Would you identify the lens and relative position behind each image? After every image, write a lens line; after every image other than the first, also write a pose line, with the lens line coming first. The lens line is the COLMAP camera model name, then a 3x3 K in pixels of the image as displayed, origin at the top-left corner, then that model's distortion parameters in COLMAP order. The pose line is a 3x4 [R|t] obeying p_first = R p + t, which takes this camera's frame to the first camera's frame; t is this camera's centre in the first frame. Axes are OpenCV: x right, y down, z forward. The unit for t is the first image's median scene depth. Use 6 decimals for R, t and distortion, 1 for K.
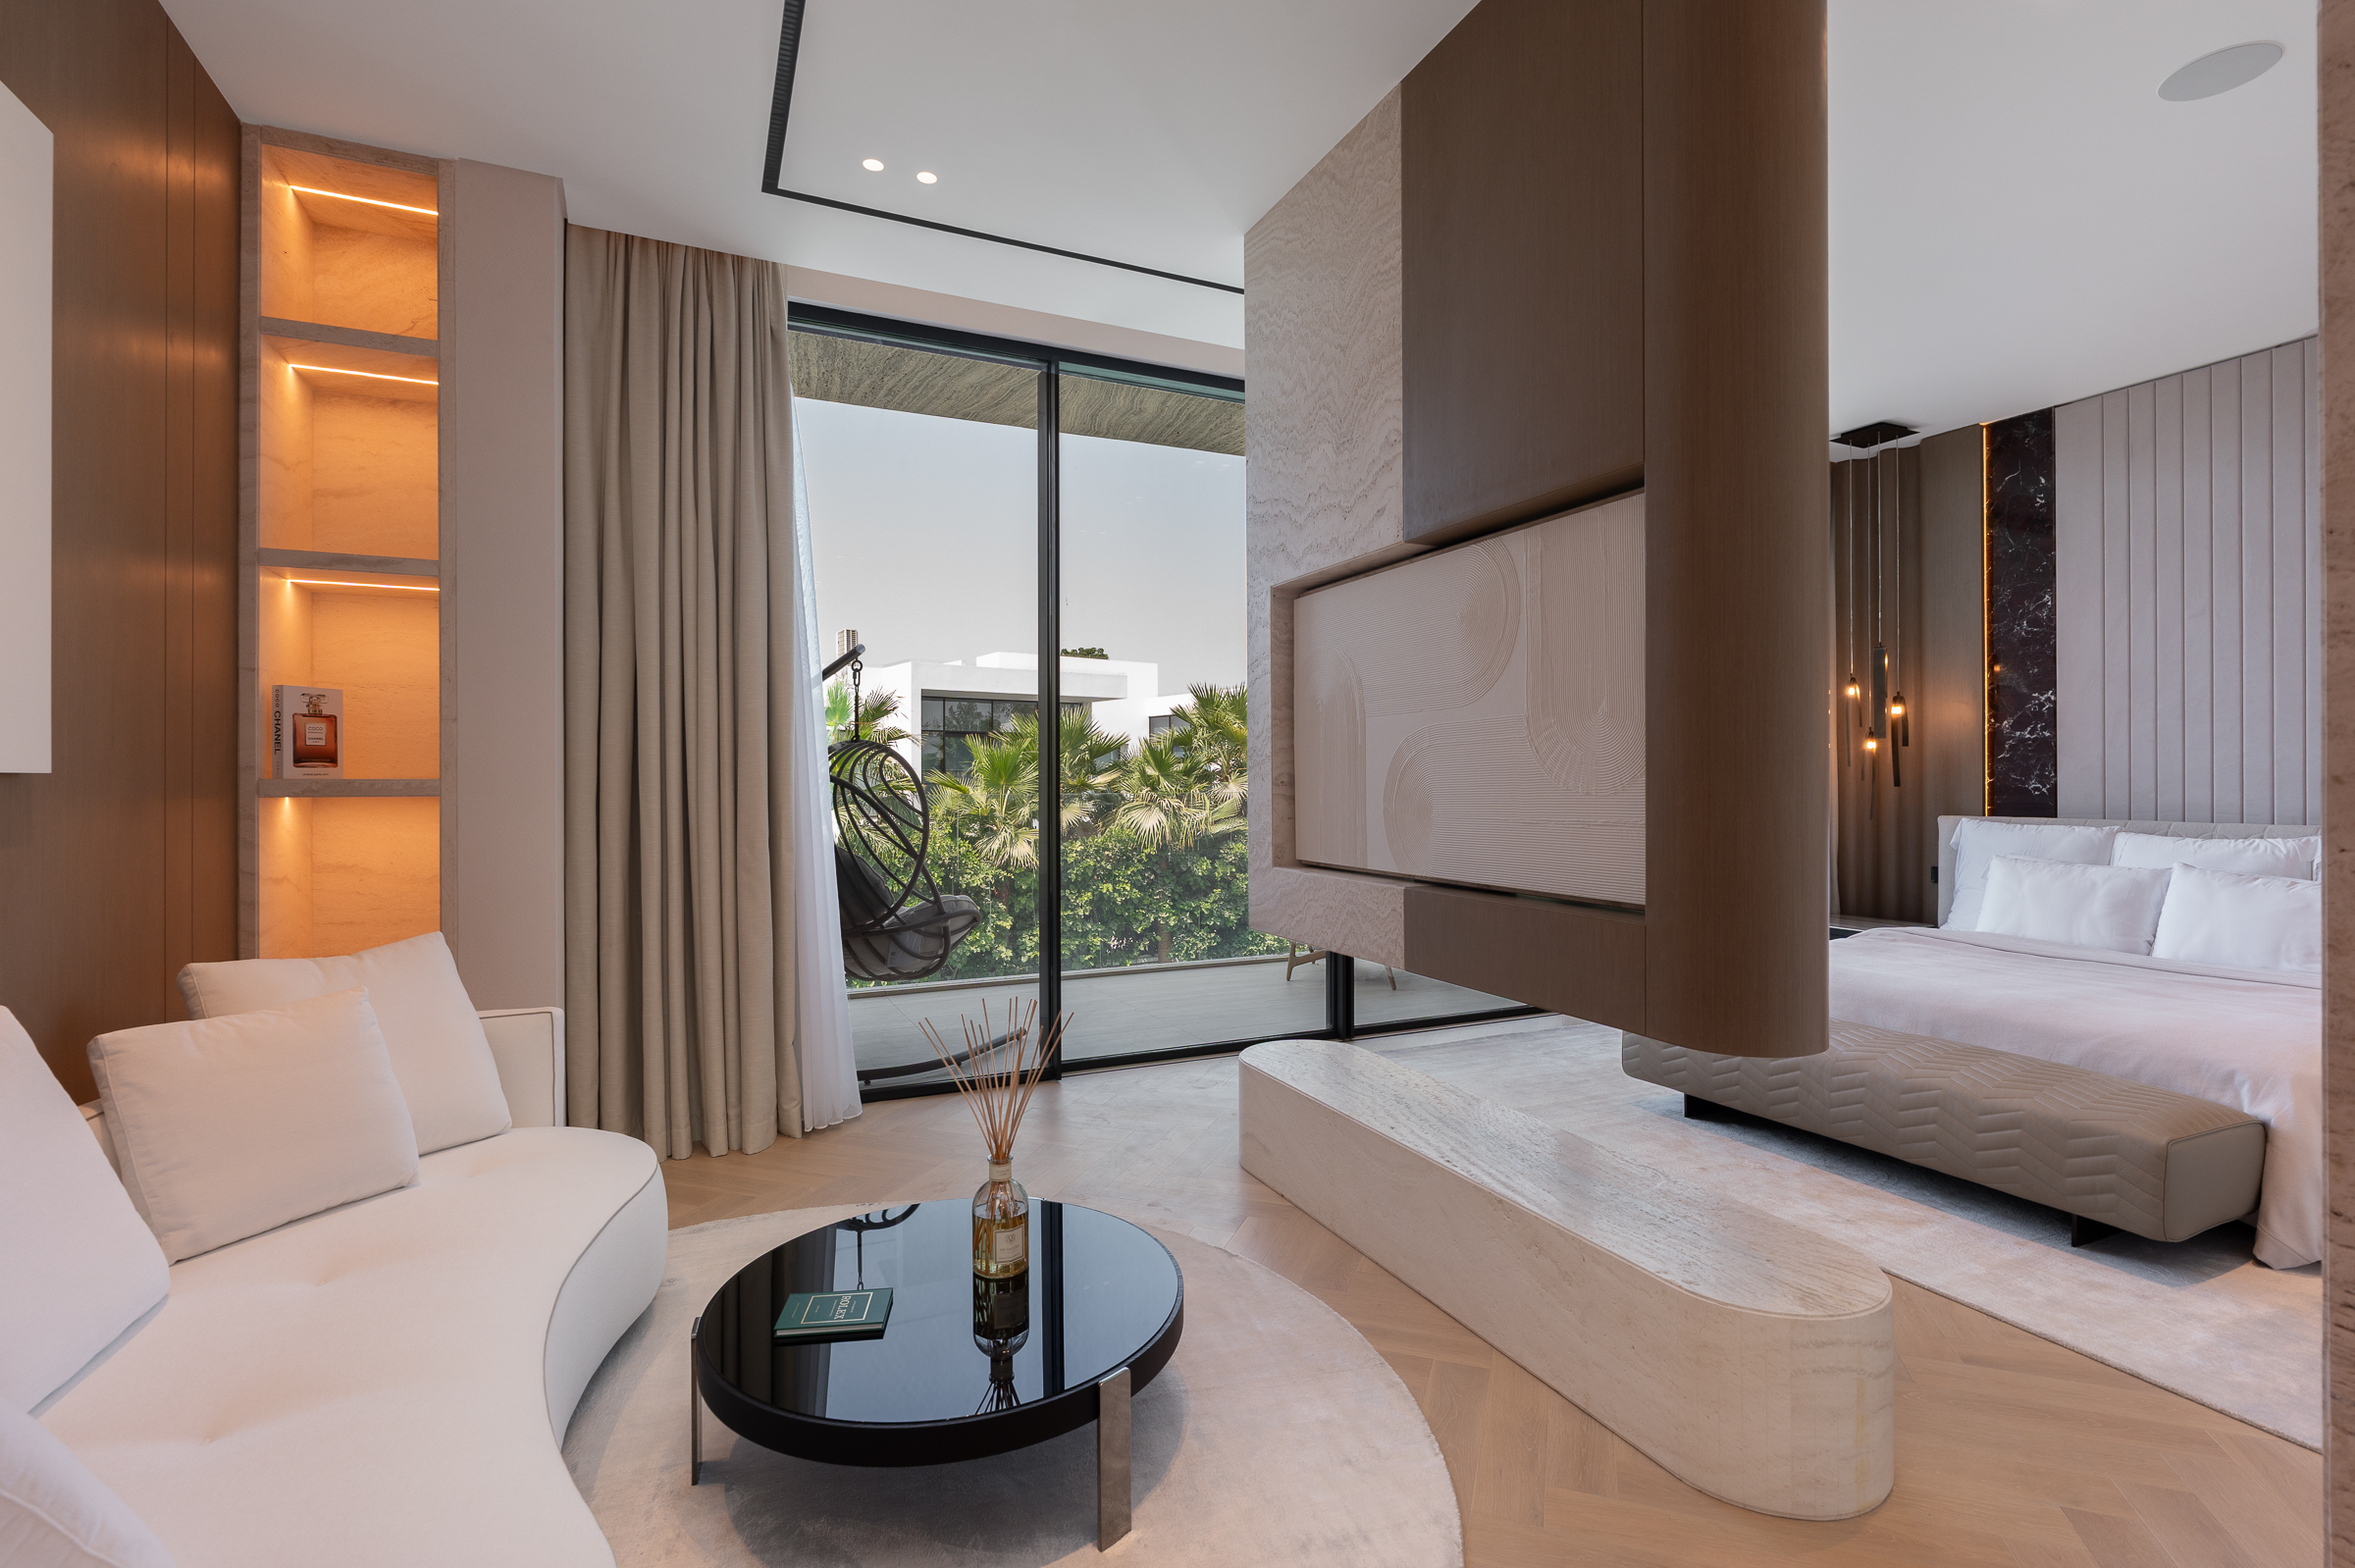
lens RADIAL K [[1073.0, 0, 1180.9], [0, 1073.0, 770.1], [0, 0, 1]] dist [0.003679, 0.000180]
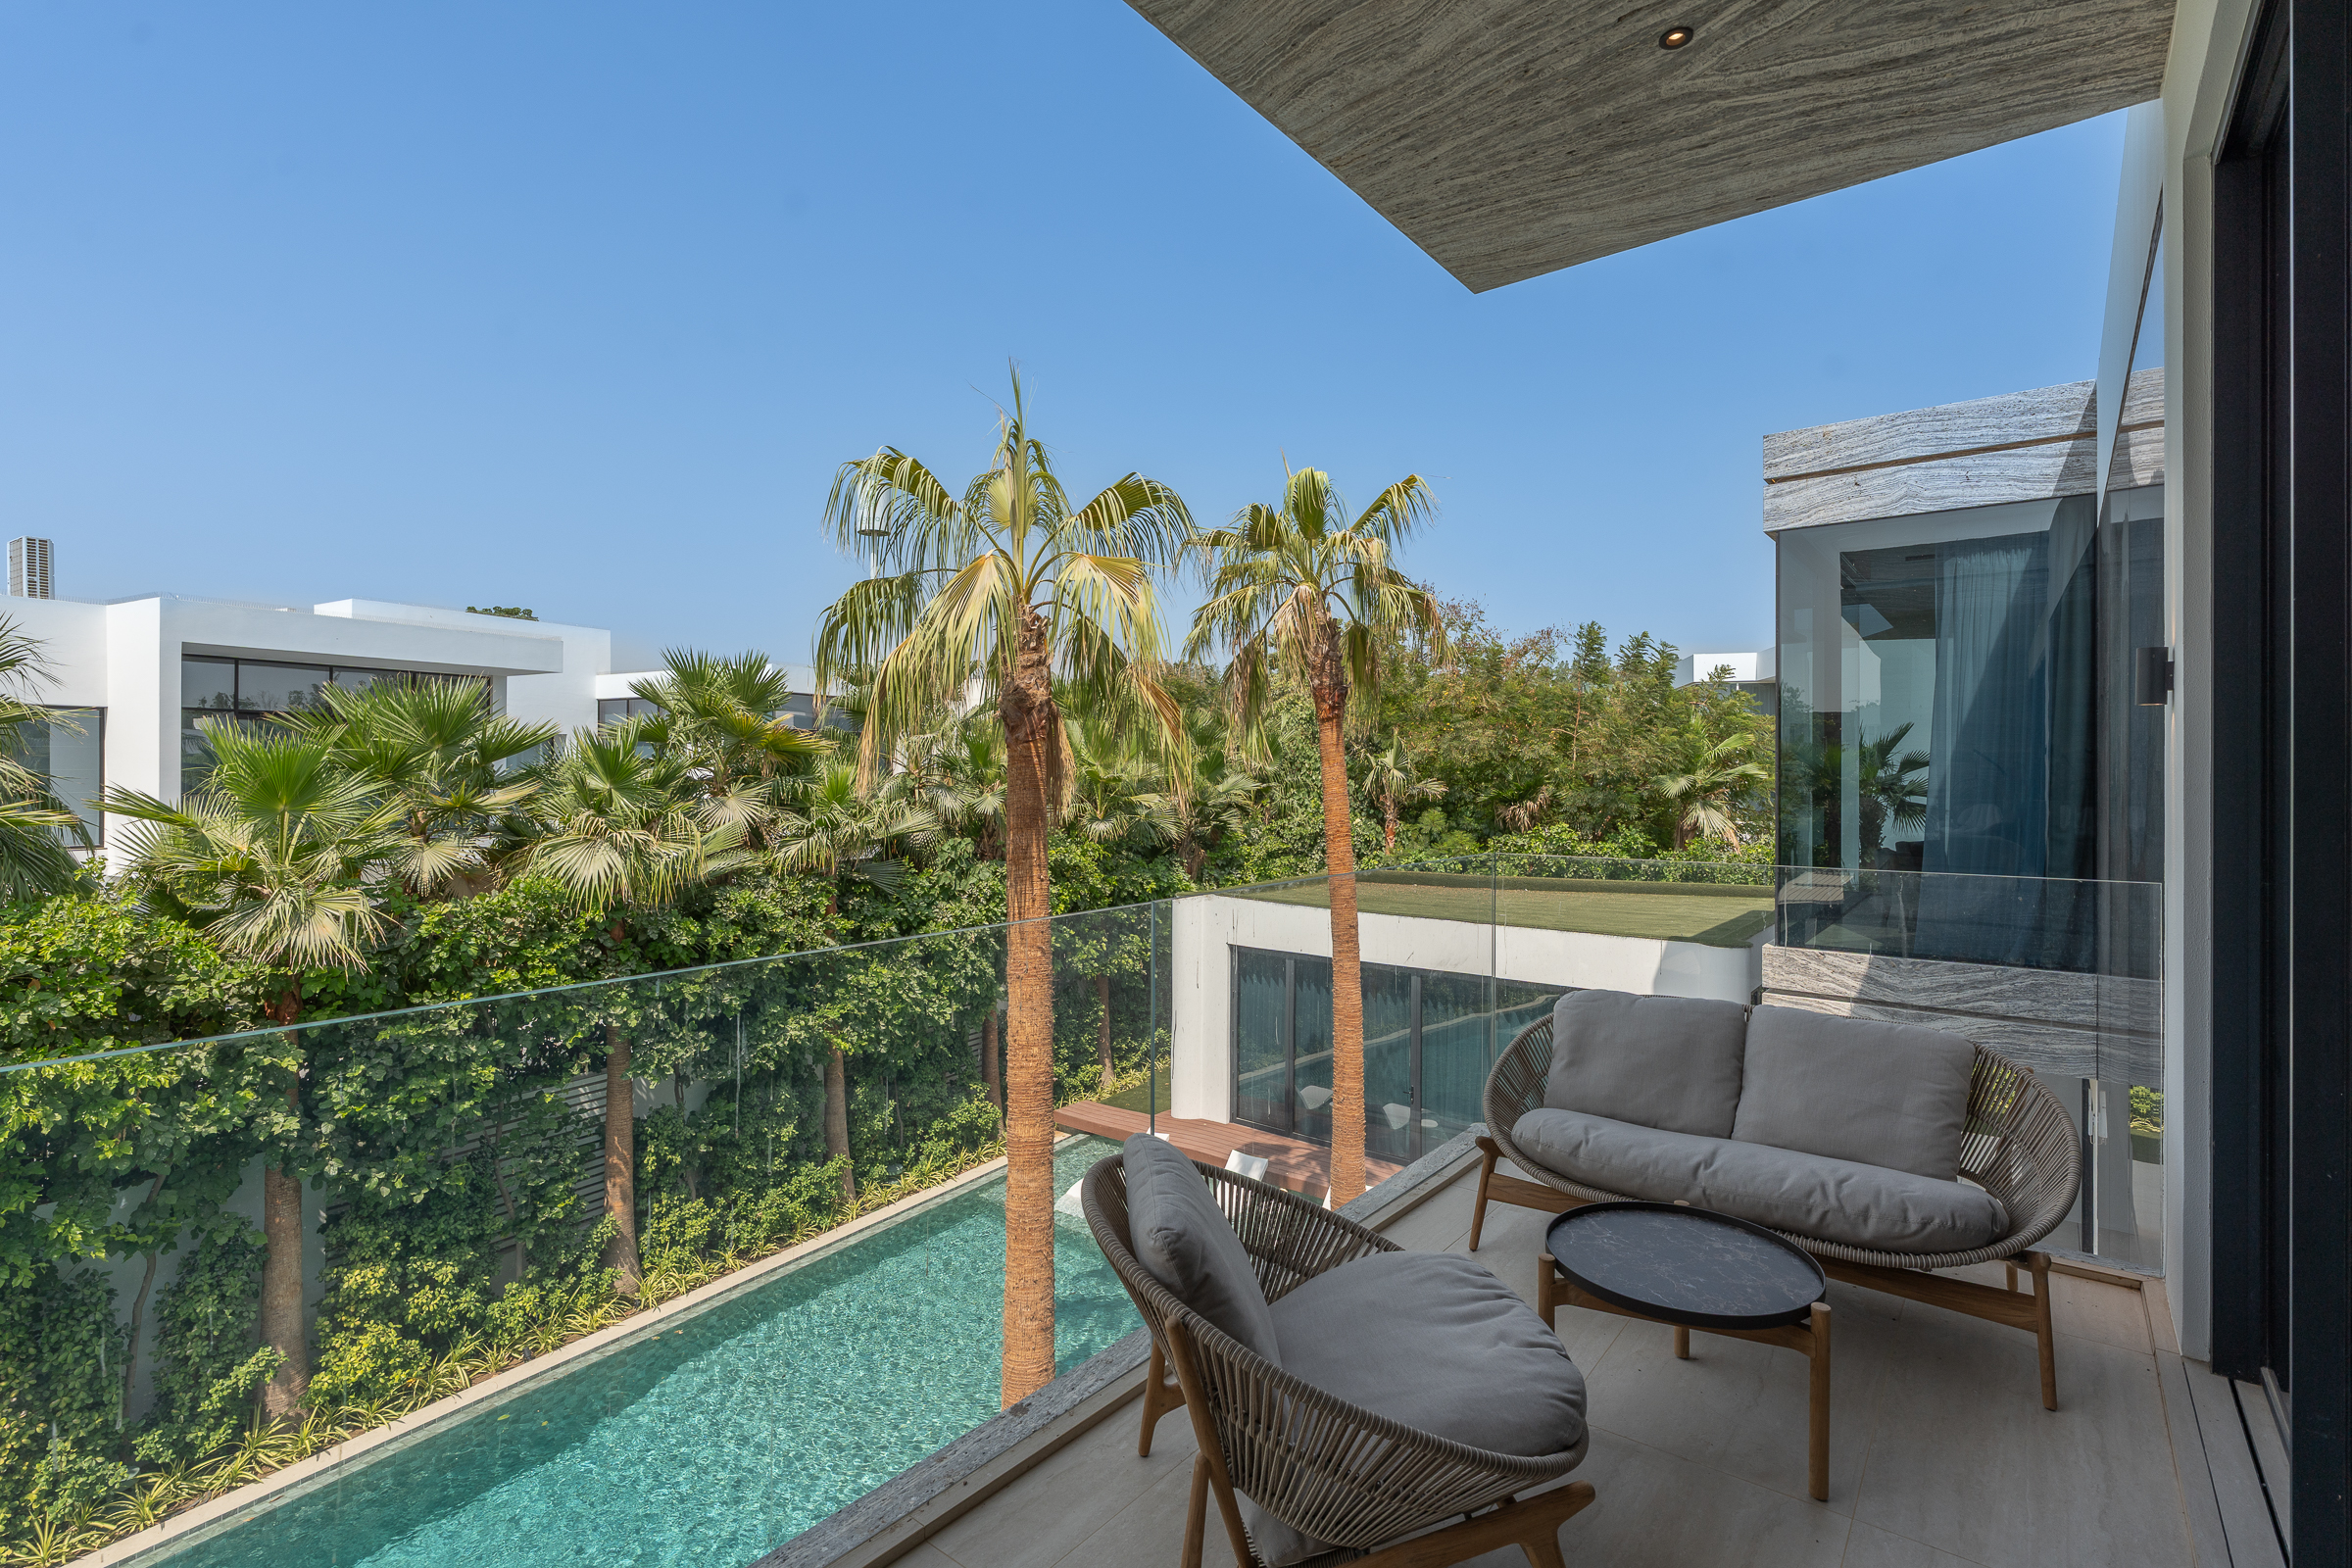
lens RADIAL K [[1071.6, 0, 1179.4], [0, 1071.6, 770.1], [0, 0, 1]] dist [0.003679, 0.000180]
pose [[0.896191, 0.004523, 0.443646, -0.000621], [-0.005614, 0.999984, 0.001144, -0.009239], [-0.443633, -0.003515, 0.896202, 0.290186]]
